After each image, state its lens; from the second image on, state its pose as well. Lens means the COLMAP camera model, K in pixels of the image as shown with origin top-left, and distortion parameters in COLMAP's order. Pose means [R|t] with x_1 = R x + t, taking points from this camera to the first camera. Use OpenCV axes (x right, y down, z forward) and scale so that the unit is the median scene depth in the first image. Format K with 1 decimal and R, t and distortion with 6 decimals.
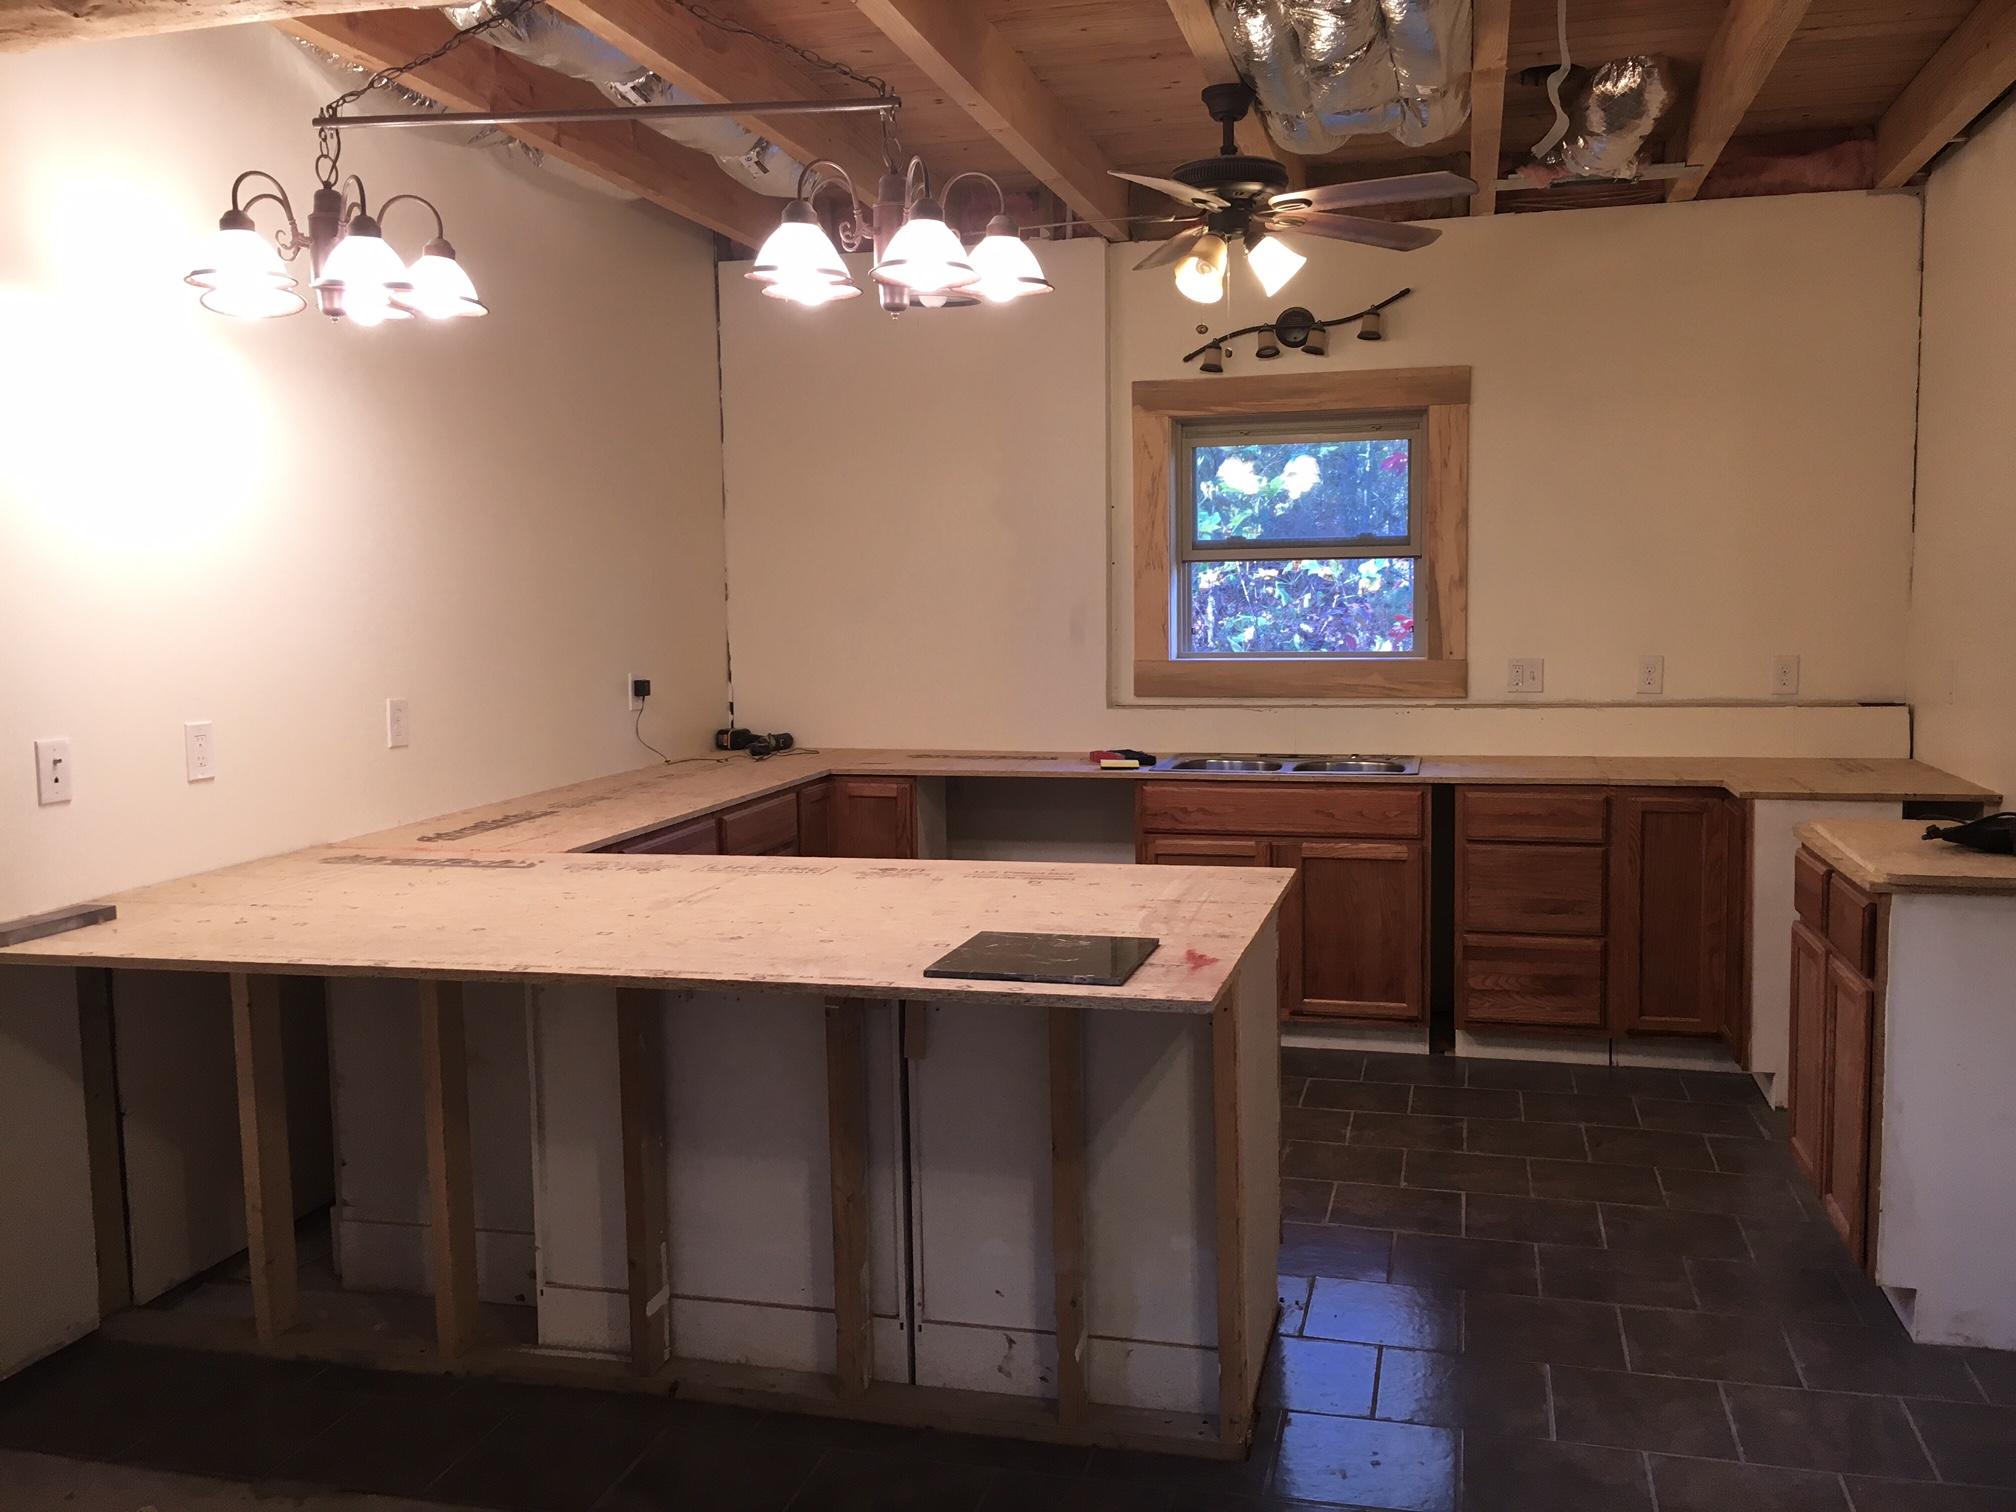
lens RADIAL K [[1684.5, 0, 1008.0], [0, 1684.5, 756.0], [0, 0, 1]] dist [0.036295, -0.005809]
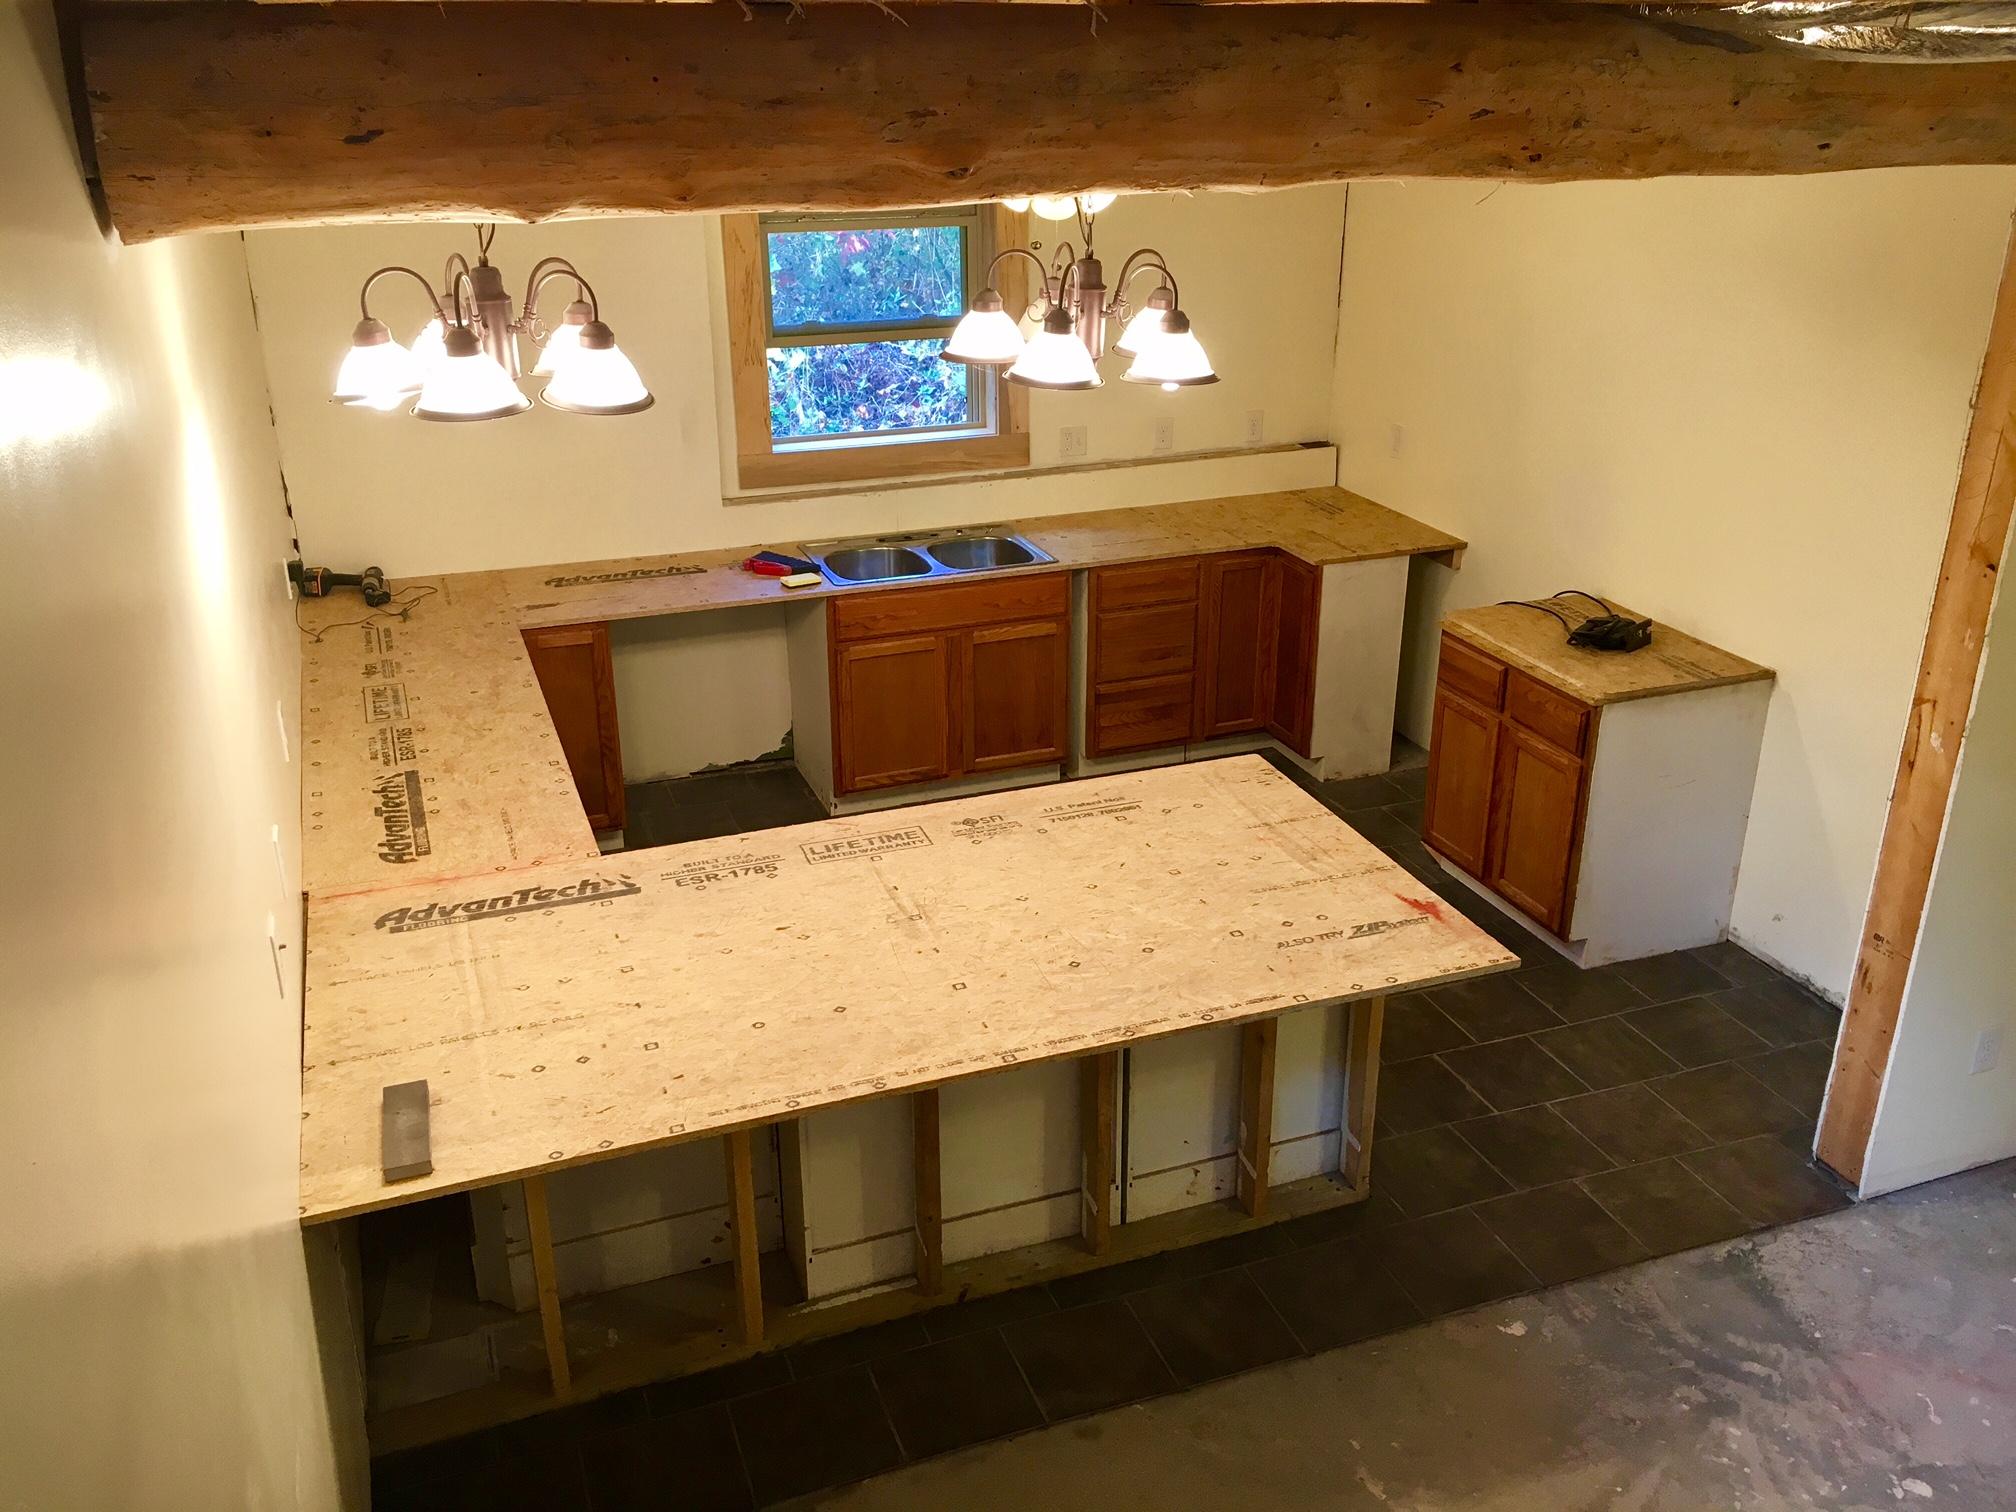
lens RADIAL K [[1684.5, 0, 1008.0], [0, 1684.5, 756.0], [0, 0, 1]] dist [0.036295, -0.005809]
pose [[0.821579, -0.209181, 0.530331, -0.443350], [0.049044, 0.952736, 0.299814, -0.216572], [-0.567981, -0.220311, 0.793007, 0.062593]]
